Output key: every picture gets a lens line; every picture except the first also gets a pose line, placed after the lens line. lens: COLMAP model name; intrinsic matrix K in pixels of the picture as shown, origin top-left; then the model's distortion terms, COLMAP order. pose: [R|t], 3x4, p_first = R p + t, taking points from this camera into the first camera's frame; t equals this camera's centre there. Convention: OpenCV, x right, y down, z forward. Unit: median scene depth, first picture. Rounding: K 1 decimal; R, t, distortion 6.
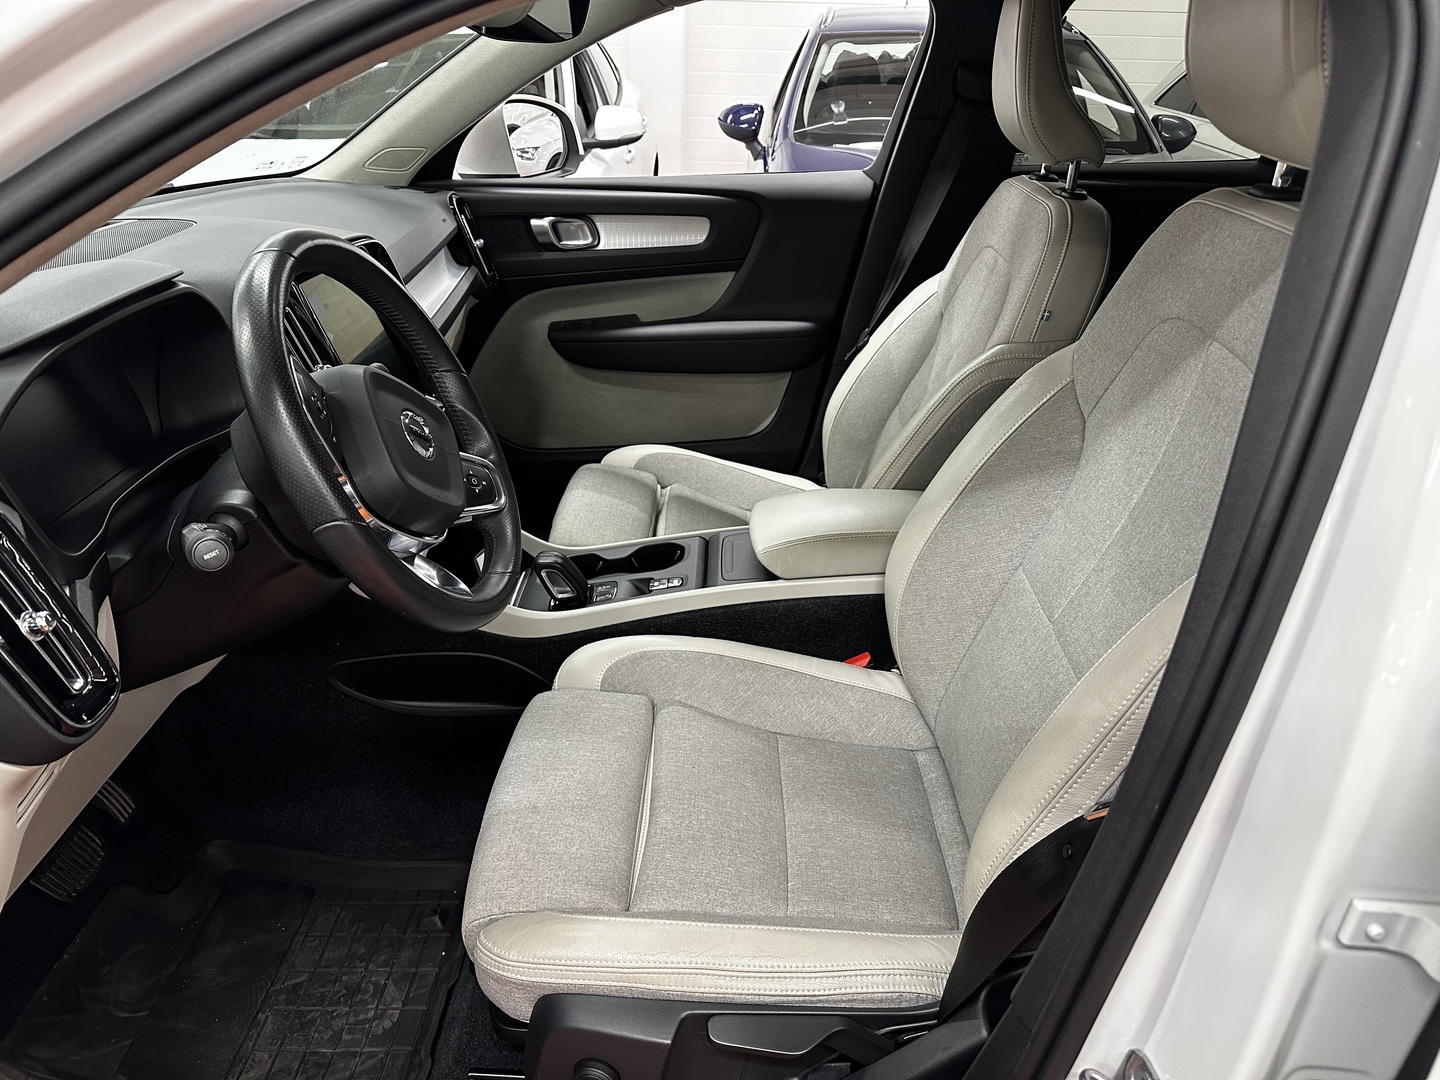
lens RADIAL K [[1029.5, 0, 736.0], [0, 1029.5, 546.4], [0, 0, 1]] dist [0.030993, -0.046758]
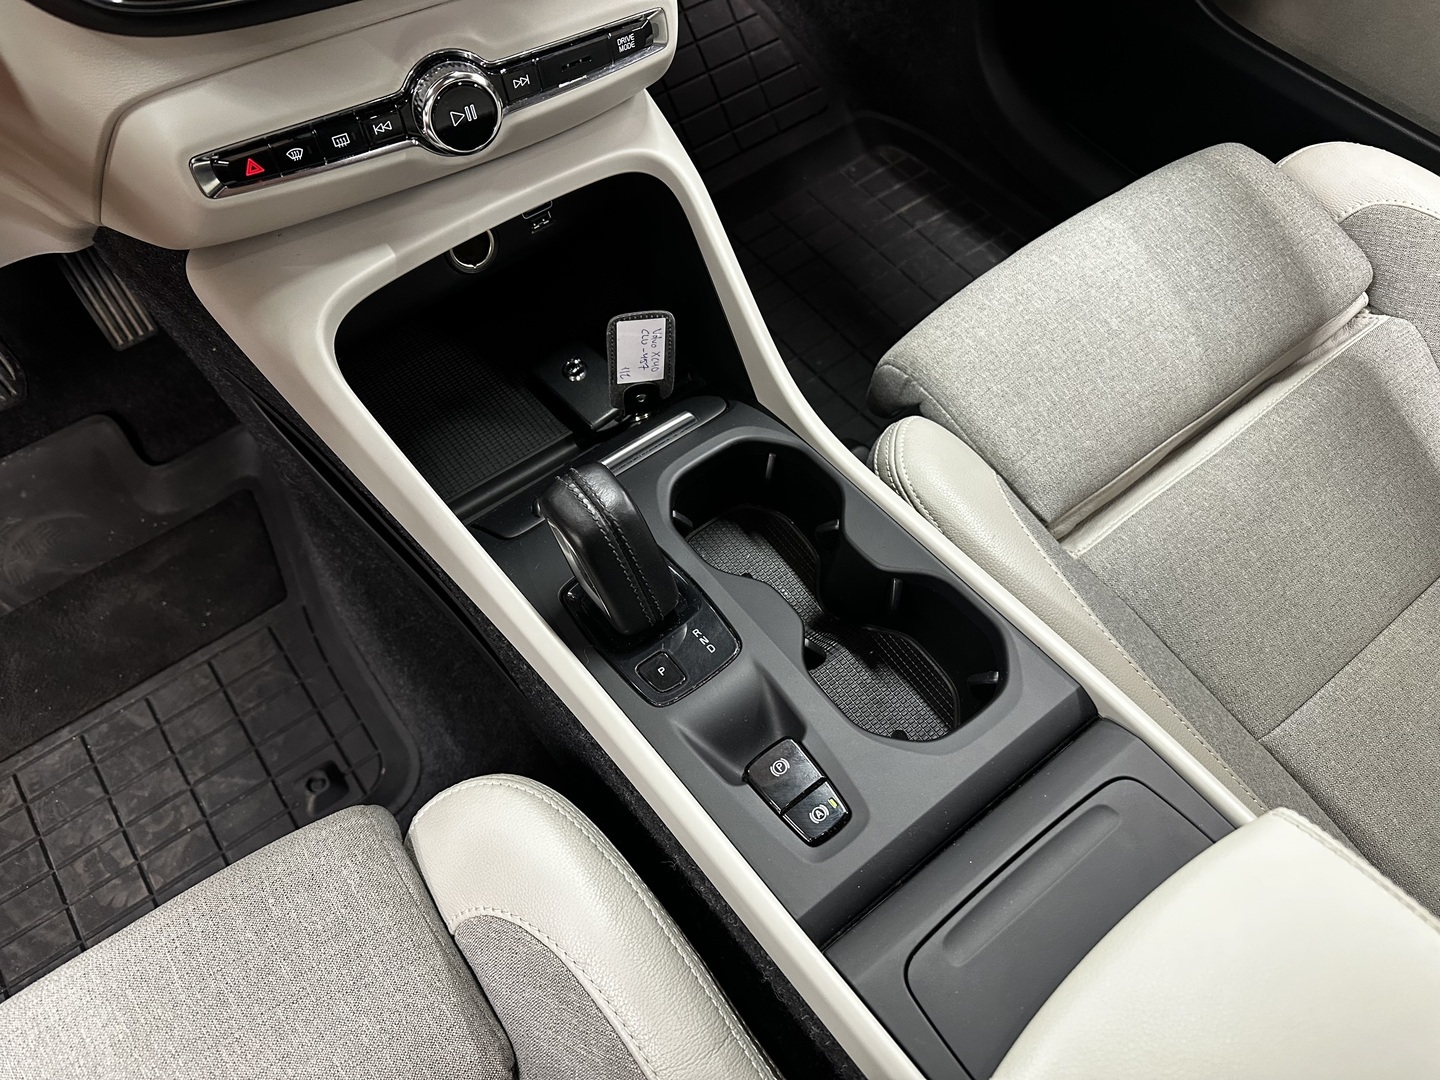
lens RADIAL K [[1029.5, 0, 737.9], [0, 1029.5, 521.7], [0, 0, 1]] dist [0.030993, -0.046758]
pose [[0.610102, 0.686055, -0.396364, -0.008713], [-0.379178, 0.692064, 0.614224, -0.149754], [0.695701, -0.224447, 0.682366, 0.568743]]
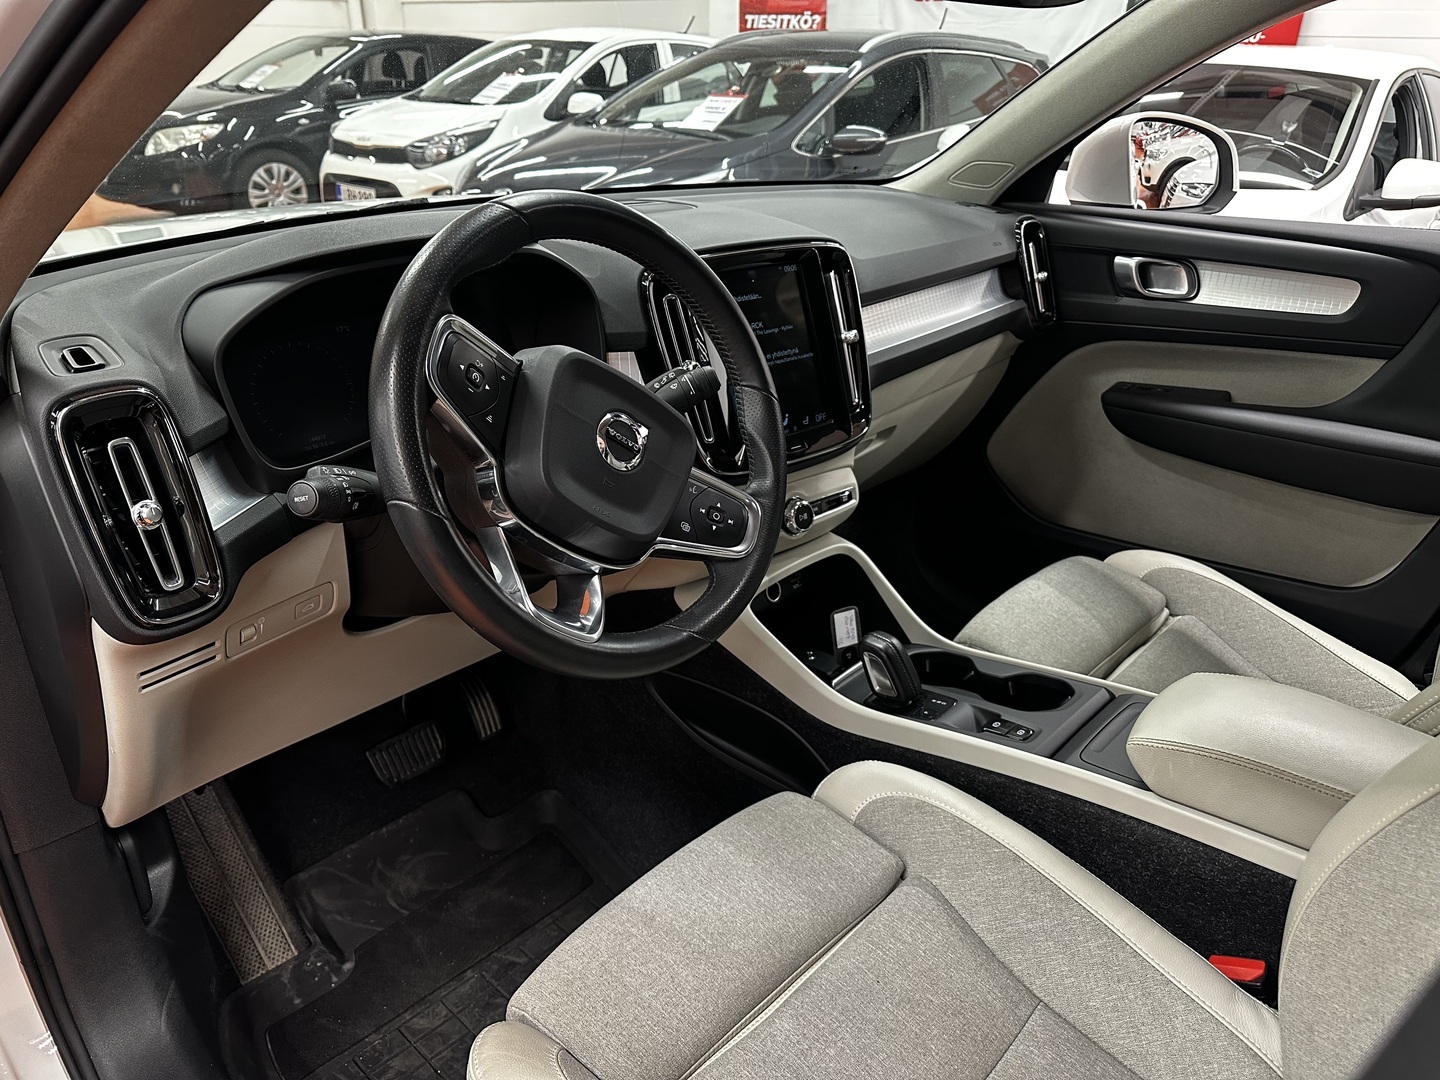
lens RADIAL K [[1029.5, 0, 716.4], [0, 1029.5, 528.9], [0, 0, 1]] dist [0.030993, -0.046758]
pose [[0.728394, 0.274090, -0.627947, 0.147582], [-0.311414, 0.948800, 0.052909, -0.053555], [0.610298, 0.157013, 0.776456, 0.195307]]
